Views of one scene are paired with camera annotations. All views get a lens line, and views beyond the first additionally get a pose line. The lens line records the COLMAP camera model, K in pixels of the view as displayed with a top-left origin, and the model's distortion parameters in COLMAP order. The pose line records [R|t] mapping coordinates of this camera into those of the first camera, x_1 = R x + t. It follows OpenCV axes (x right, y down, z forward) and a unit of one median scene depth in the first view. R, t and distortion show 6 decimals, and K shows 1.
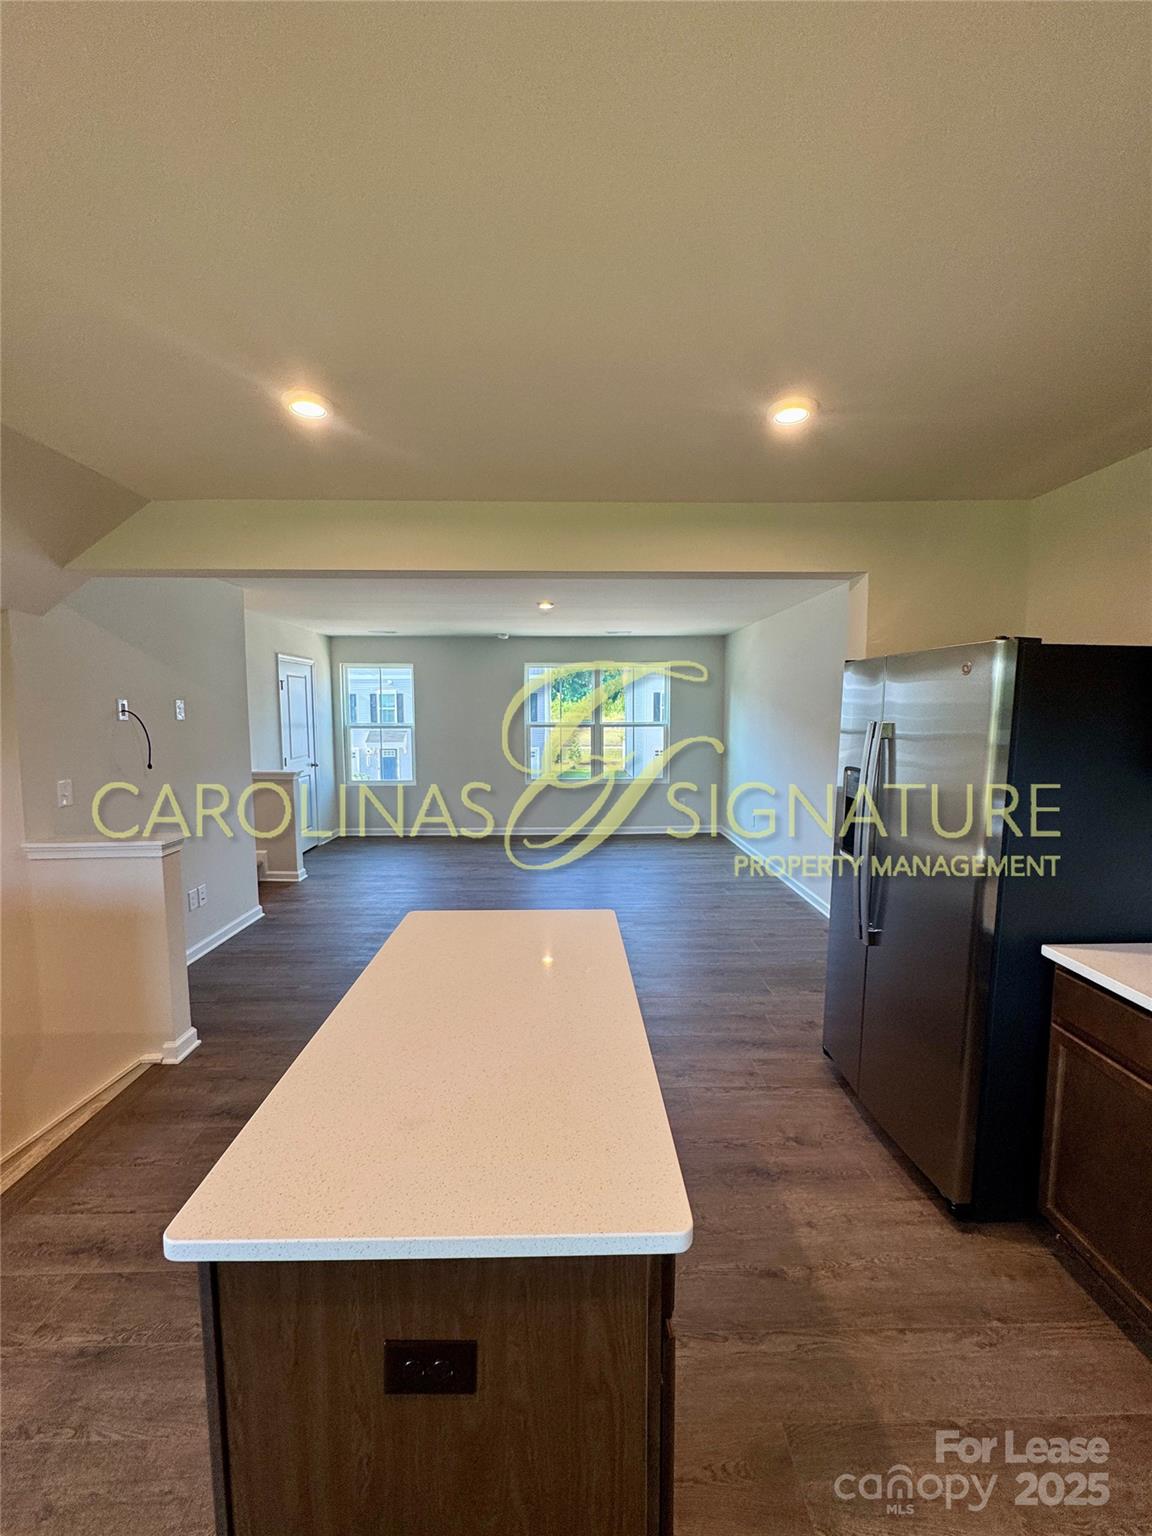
lens RADIAL K [[614.6, 0, 577.5], [0, 614.6, 772.4], [0, 0, 1]] dist [0.000774, 0.000140]
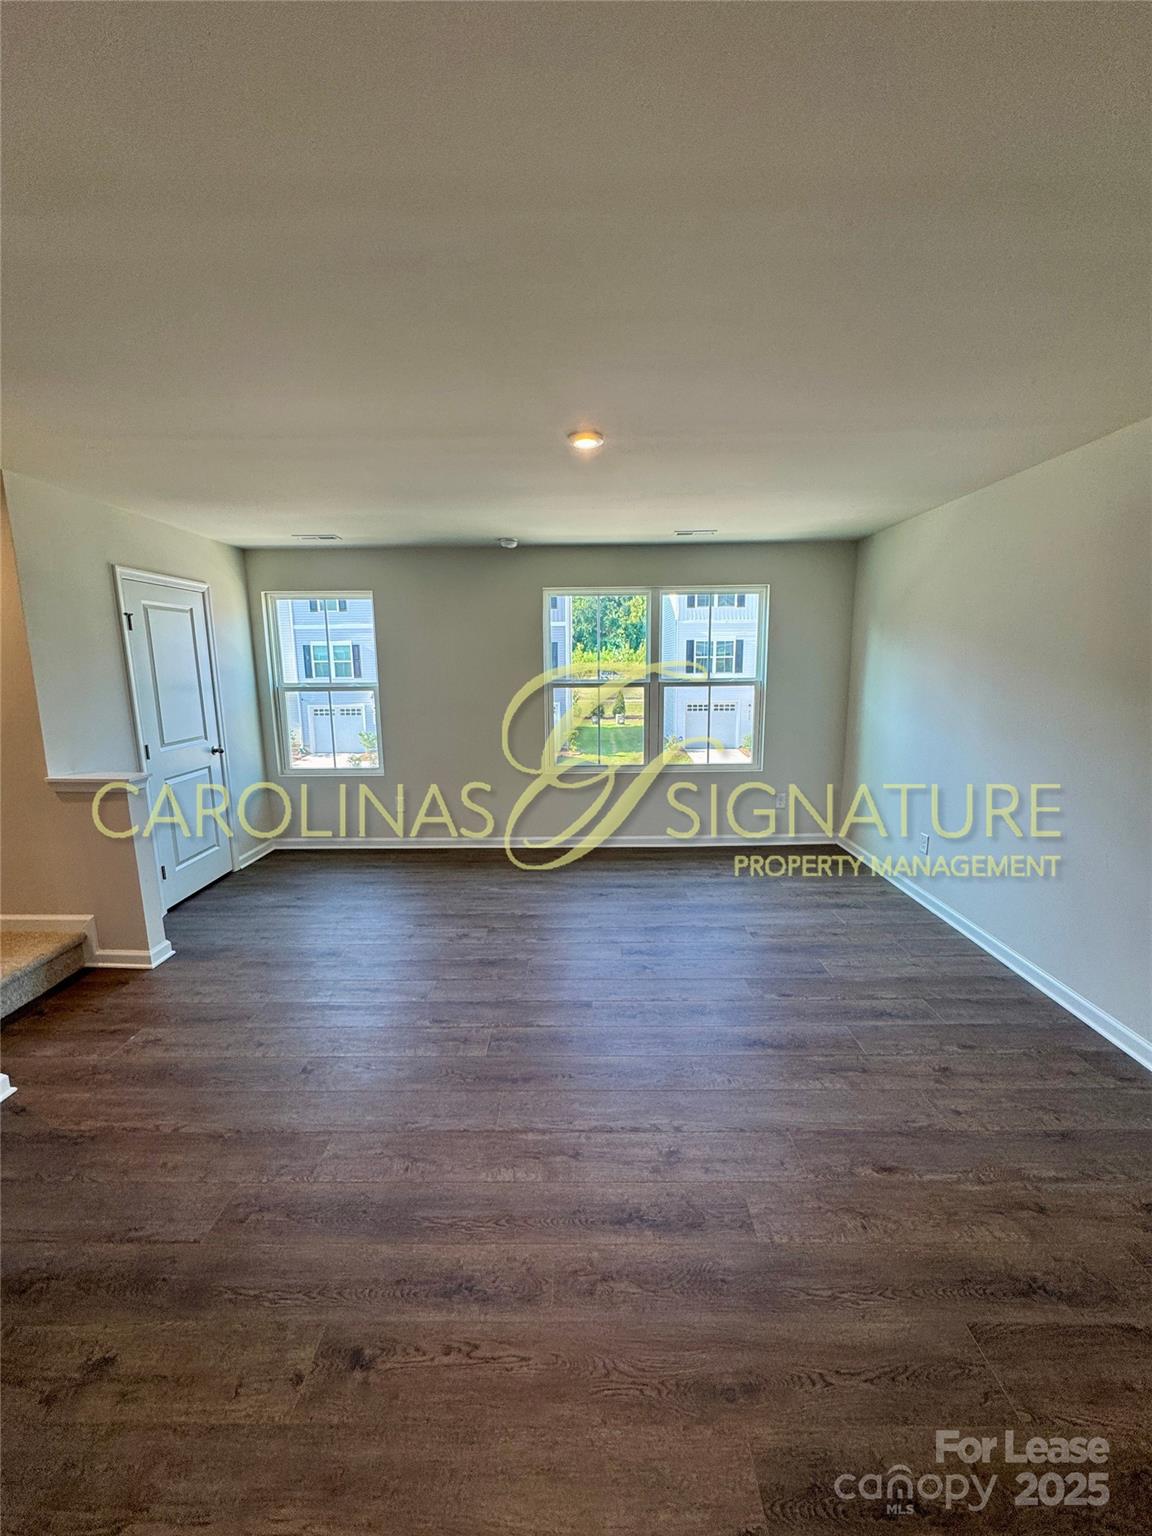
lens RADIAL K [[612.1, 0, 574.7], [0, 612.1, 767.4], [0, 0, 1]] dist [-0.000841, 0.000292]
pose [[0.999404, -0.002486, -0.034440, -0.033991], [0.004904, 0.997514, 0.070297, -0.038938], [0.034180, -0.070424, 0.996931, 0.383849]]
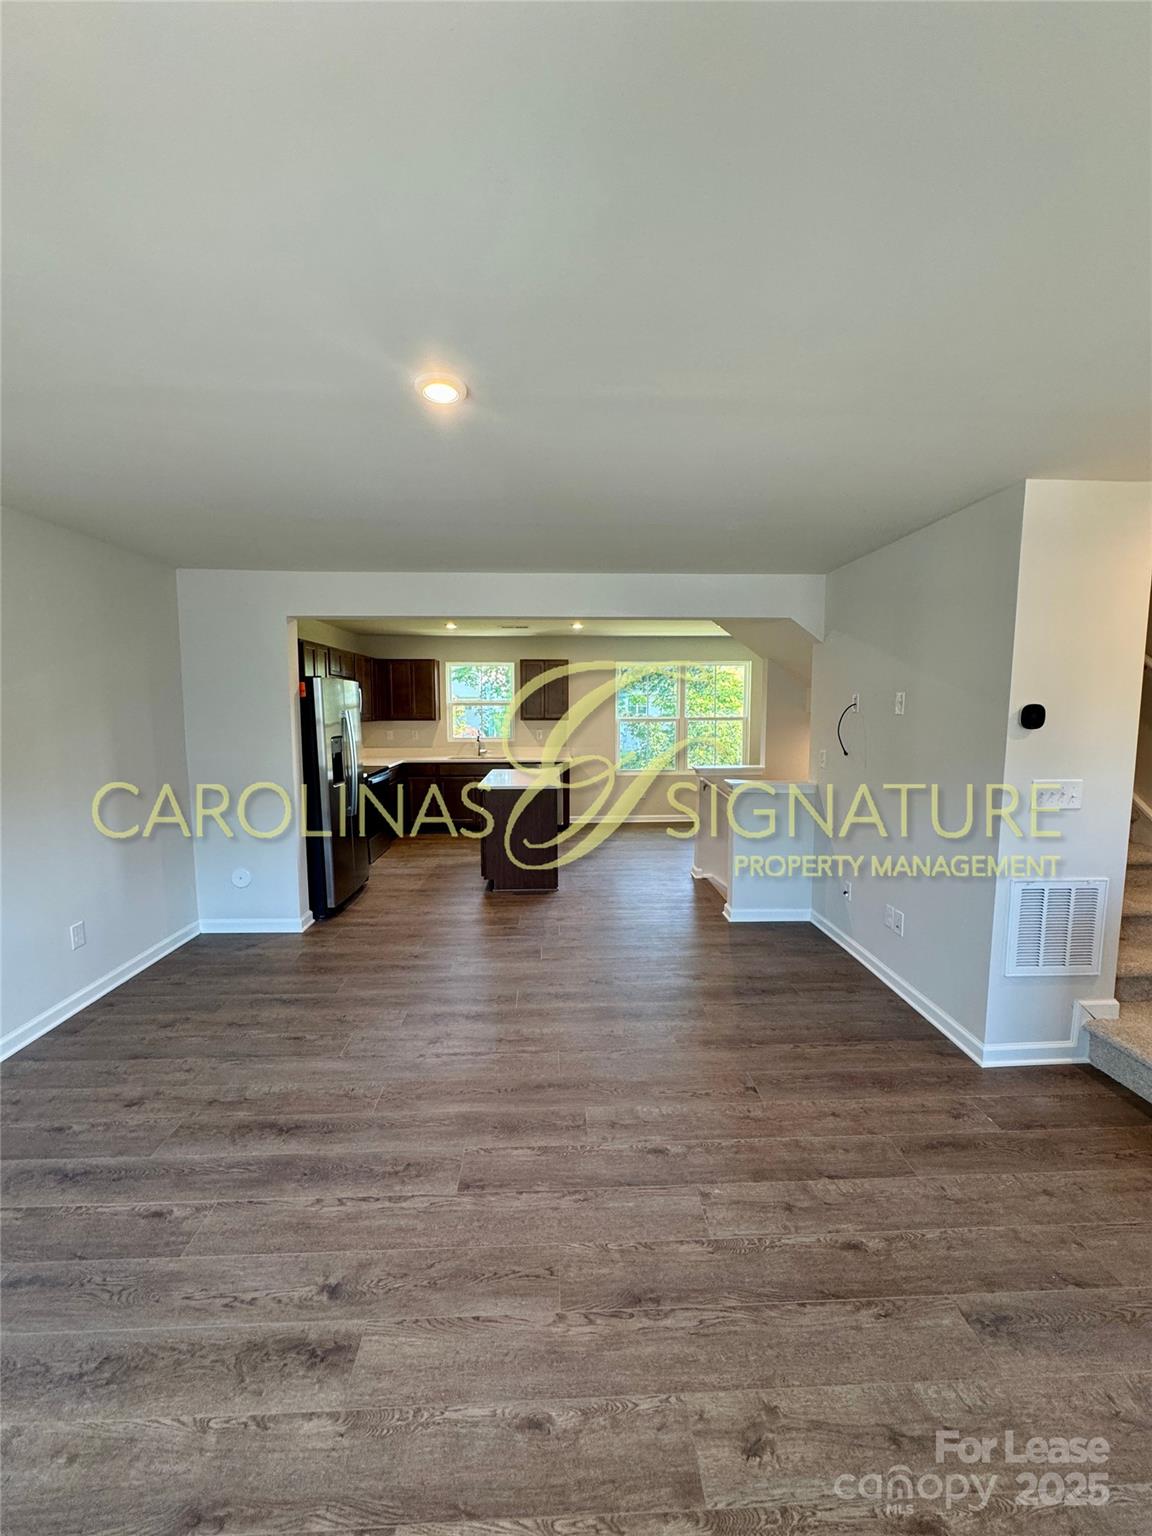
lens RADIAL K [[612.1, 0, 574.7], [0, 612.1, 767.4], [0, 0, 1]] dist [-0.000841, 0.000292]
pose [[-0.999879, 0.005099, -0.014698, -0.089989], [0.001990, 0.978919, 0.204241, -0.106342], [0.015430, 0.204187, -0.978810, 1.038612]]
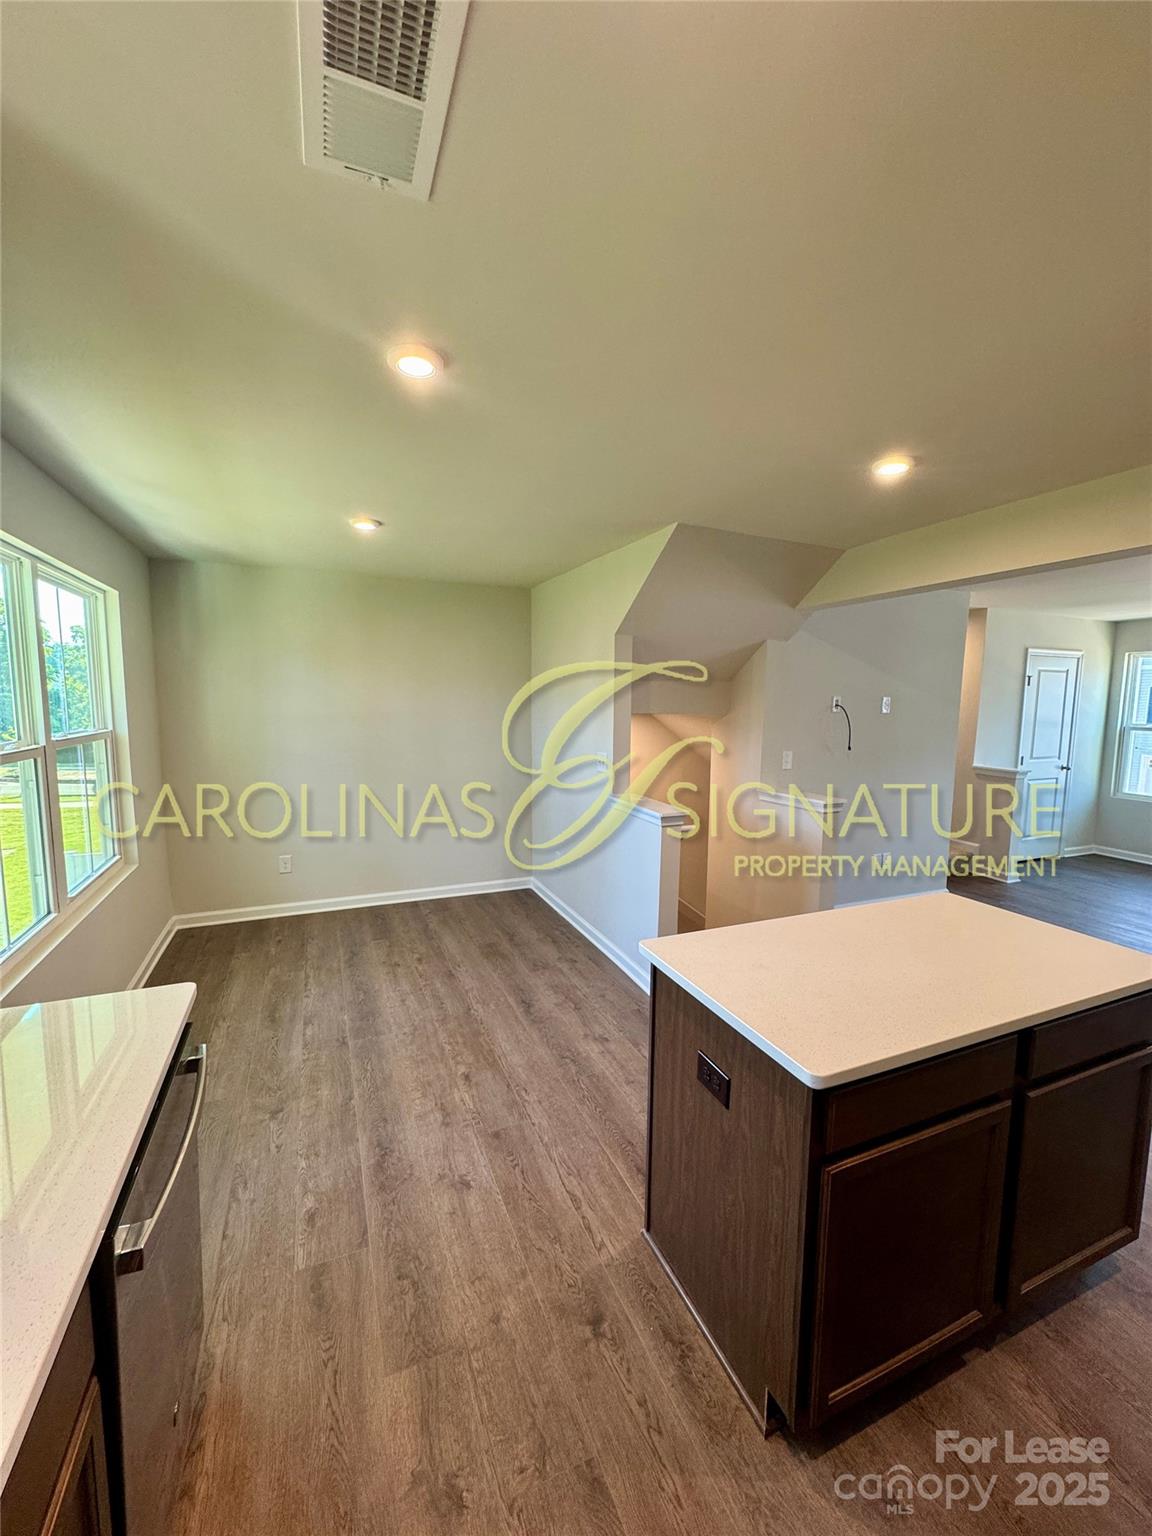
lens RADIAL K [[614.6, 0, 577.5], [0, 614.6, 772.4], [0, 0, 1]] dist [0.000774, 0.000140]
pose [[0.373204, 0.107052, -0.921552, 0.143573], [-0.104175, 0.991874, 0.073033, 0.003012], [0.921882, 0.068746, 0.381324, -0.009531]]
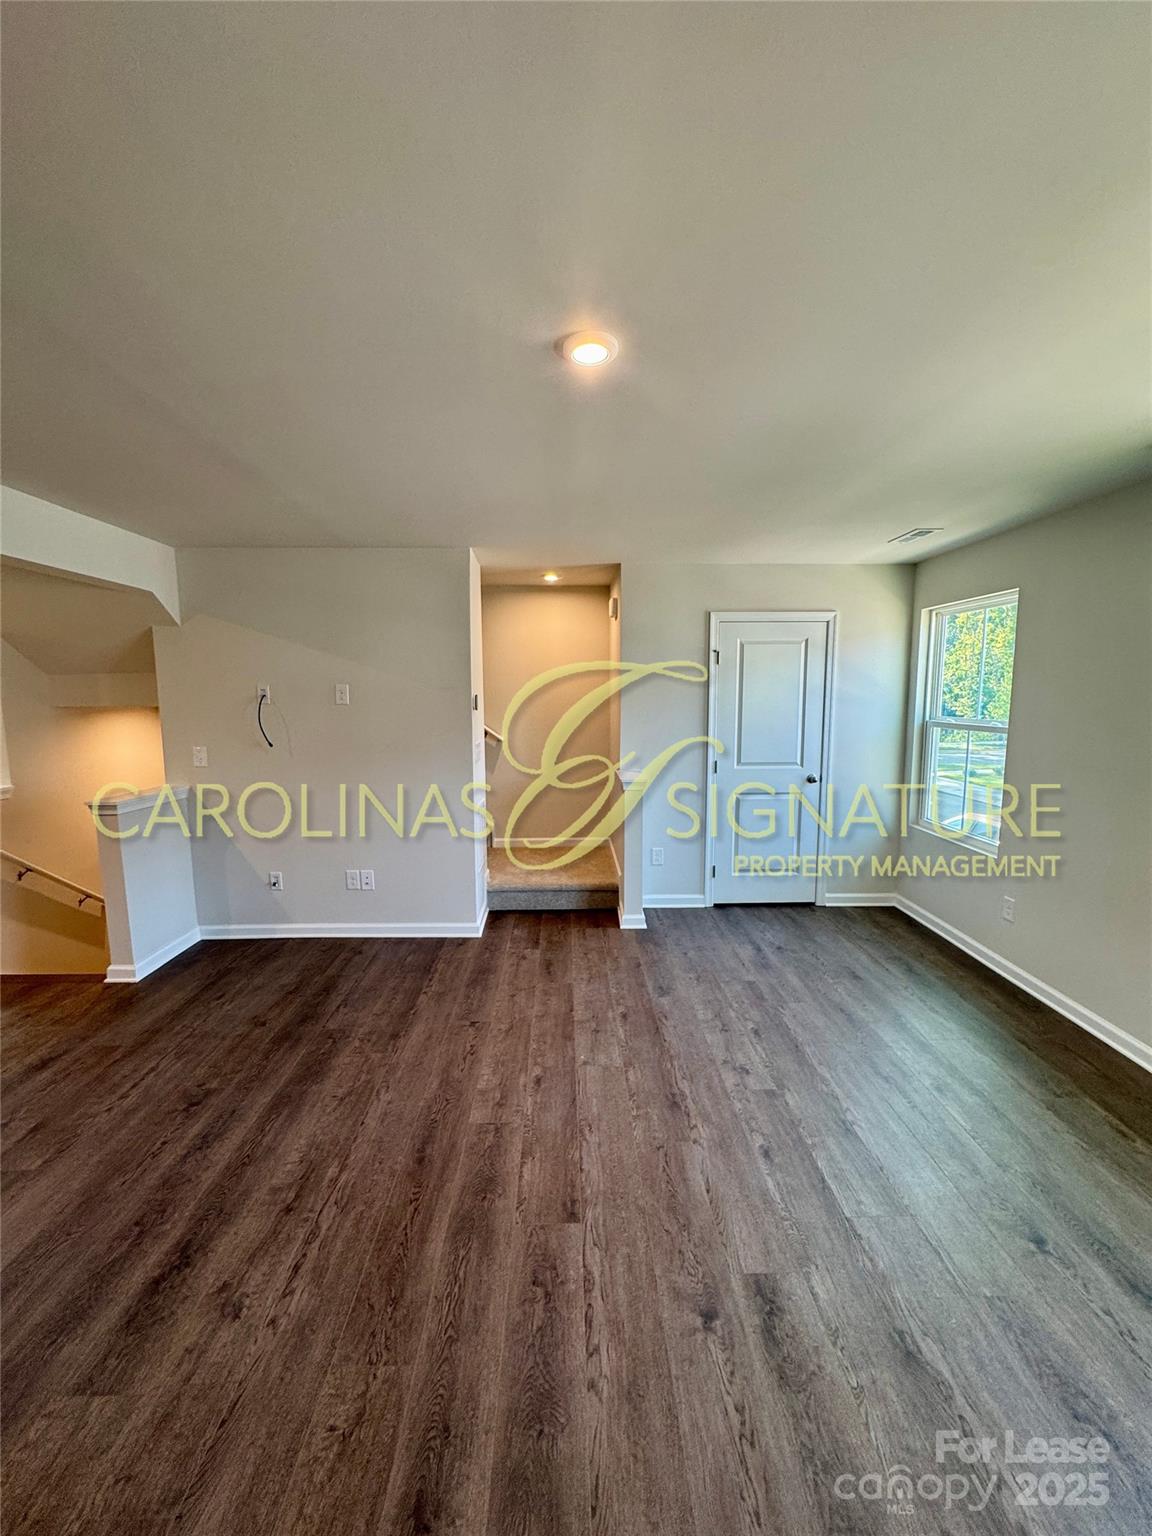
lens RADIAL K [[612.1, 0, 574.7], [0, 612.1, 767.4], [0, 0, 1]] dist [-0.000841, 0.000292]
pose [[-0.006975, 0.123343, -0.992340, 0.207144], [-0.099416, 0.987362, 0.123423, -0.080808], [0.995022, 0.099515, 0.005376, 0.769310]]
